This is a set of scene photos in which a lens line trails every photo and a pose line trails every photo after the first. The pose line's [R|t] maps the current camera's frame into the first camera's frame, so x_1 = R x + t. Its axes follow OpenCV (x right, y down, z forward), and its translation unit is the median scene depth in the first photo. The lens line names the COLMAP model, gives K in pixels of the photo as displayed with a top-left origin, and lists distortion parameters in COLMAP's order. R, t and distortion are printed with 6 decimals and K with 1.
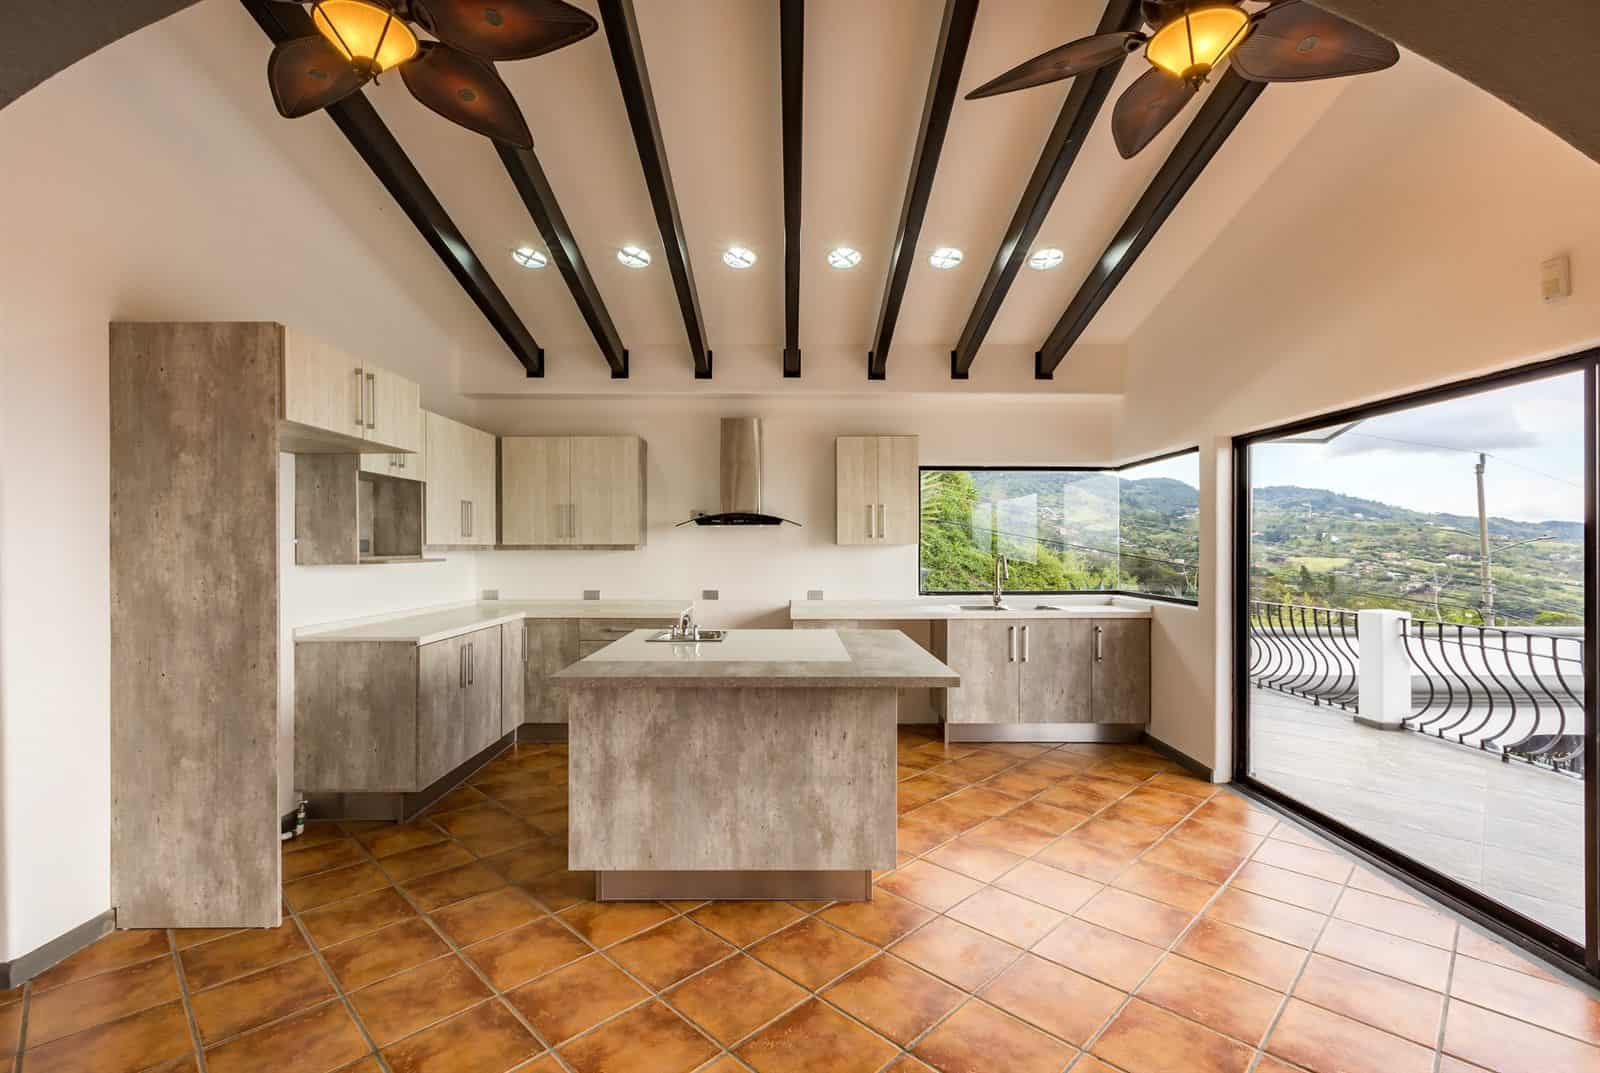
lens RADIAL K [[705.8, 0, 801.6], [0, 705.8, 548.9], [0, 0, 1]] dist [-0.001204, 0.000145]
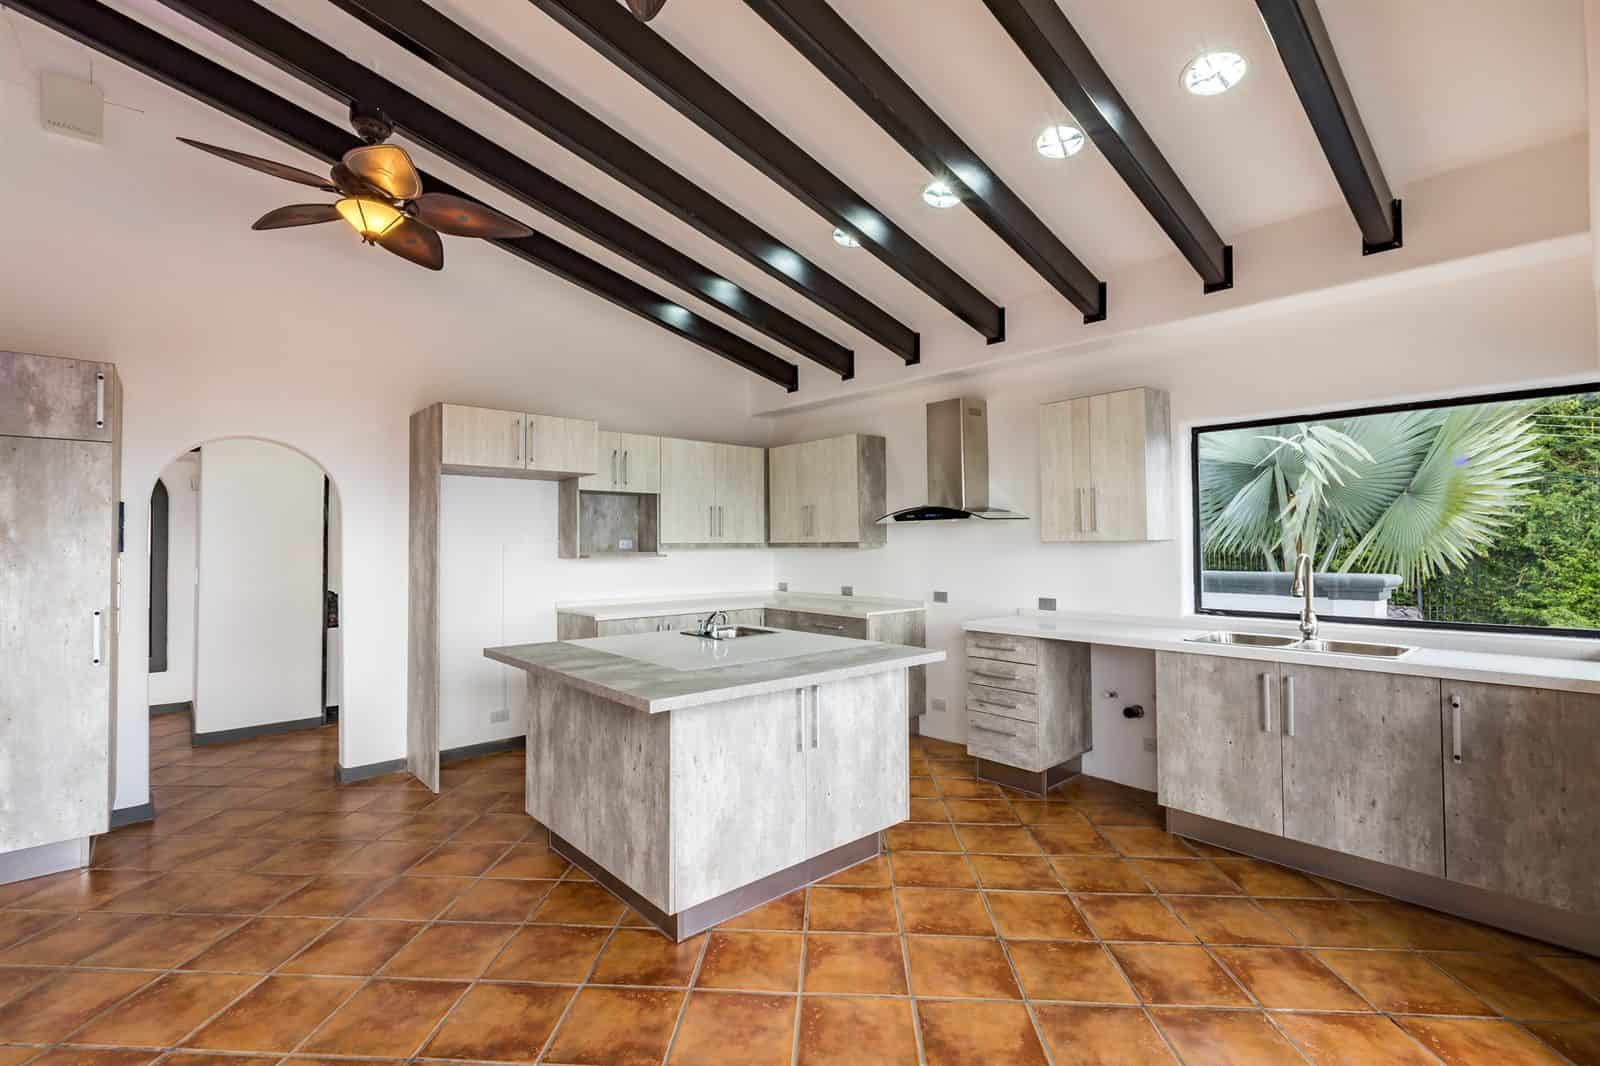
lens RADIAL K [[707.1, 0, 800.0], [0, 707.1, 533.0], [0, 0, 1]] dist [0.000465, -0.000110]
pose [[0.668233, -0.013790, -0.743824, 0.566530], [-0.000052, 0.999827, -0.018583, -0.000974], [0.743952, 0.012457, 0.668117, 0.334508]]
